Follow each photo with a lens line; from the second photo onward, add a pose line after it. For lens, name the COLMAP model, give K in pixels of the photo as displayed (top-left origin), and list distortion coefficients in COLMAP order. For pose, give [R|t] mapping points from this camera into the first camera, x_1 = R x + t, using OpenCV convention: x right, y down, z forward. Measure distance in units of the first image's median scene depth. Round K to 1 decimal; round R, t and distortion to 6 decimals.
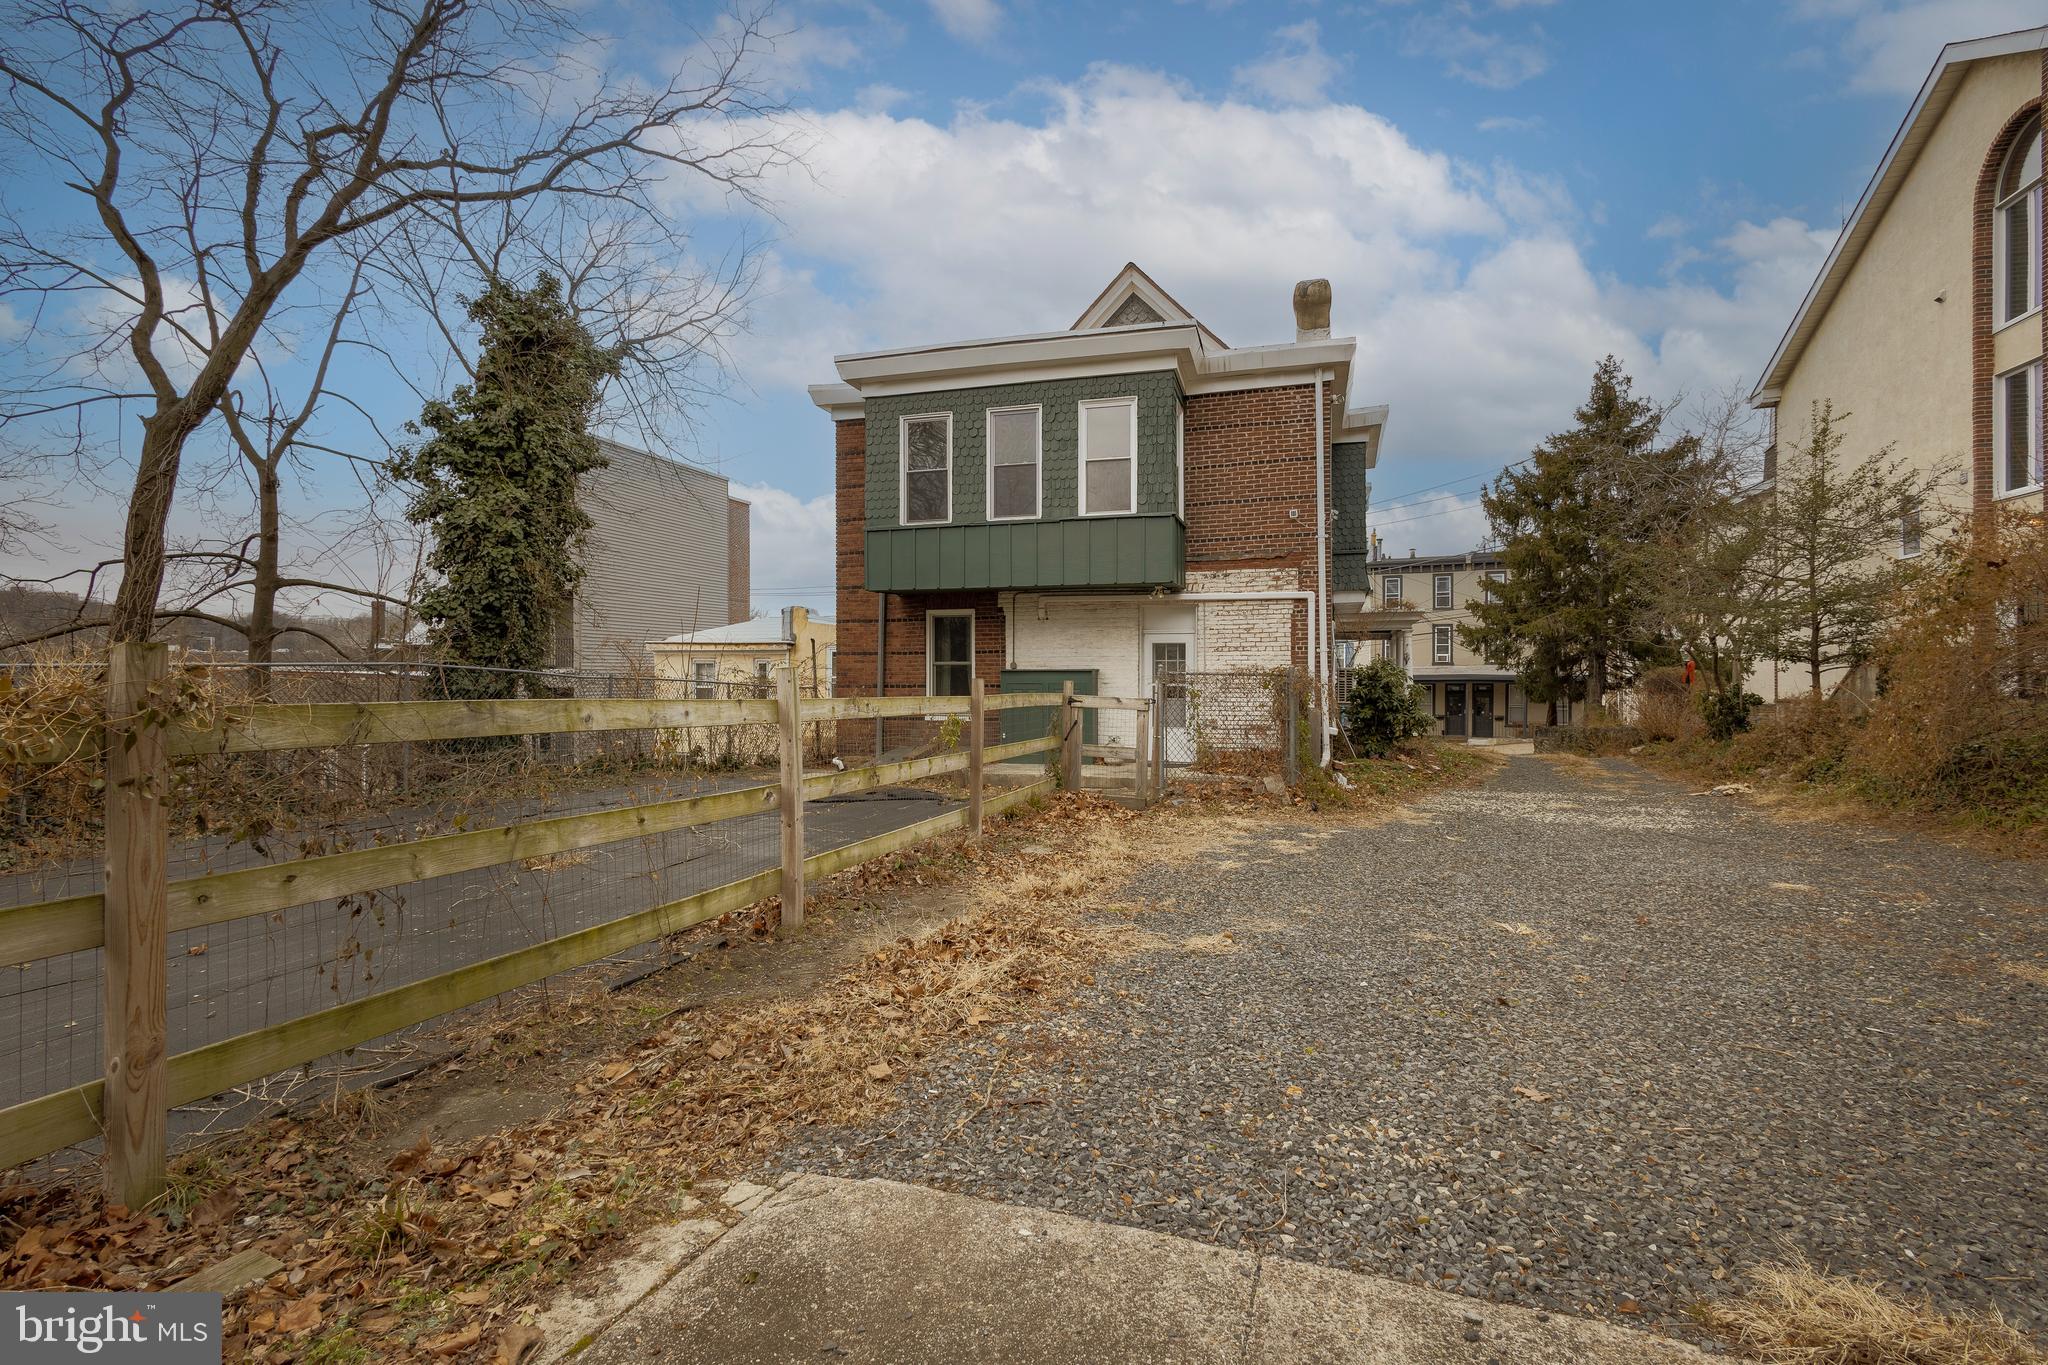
lens RADIAL K [[943.3, 0, 1027.4], [0, 943.3, 675.4], [0, 0, 1]] dist [0.009260, -0.000199]
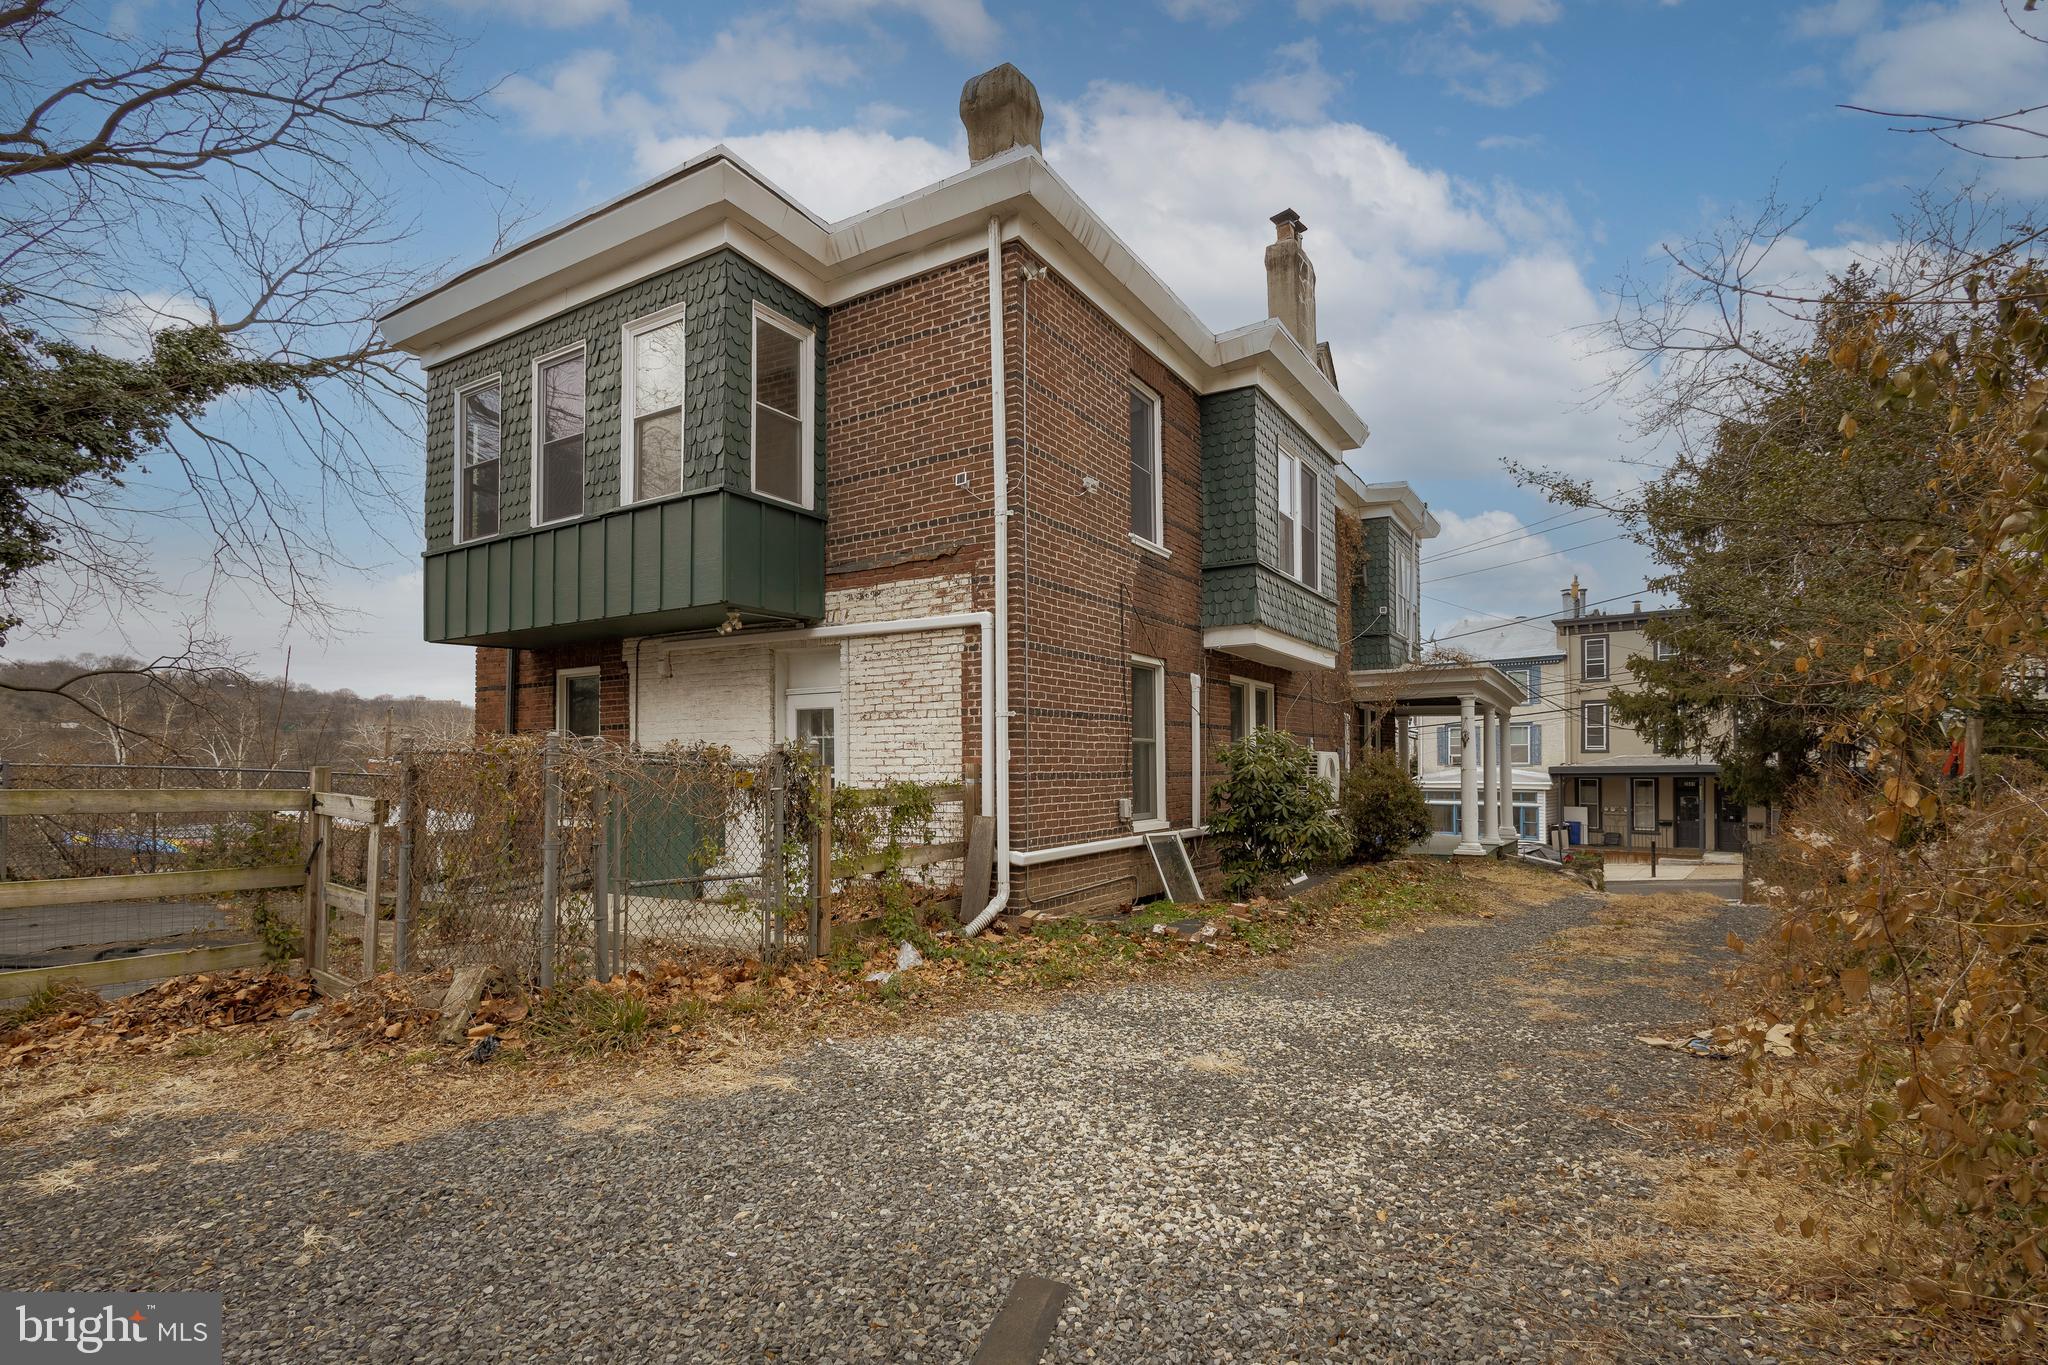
lens RADIAL K [[943.3, 0, 1029.2], [0, 943.3, 754.0], [0, 0, 1]] dist [0.009260, -0.000199]
pose [[0.964115, -0.004655, -0.265444, 0.462204], [0.000207, 0.999859, -0.016785, 0.006513], [0.265485, 0.016127, 0.963980, 0.445429]]
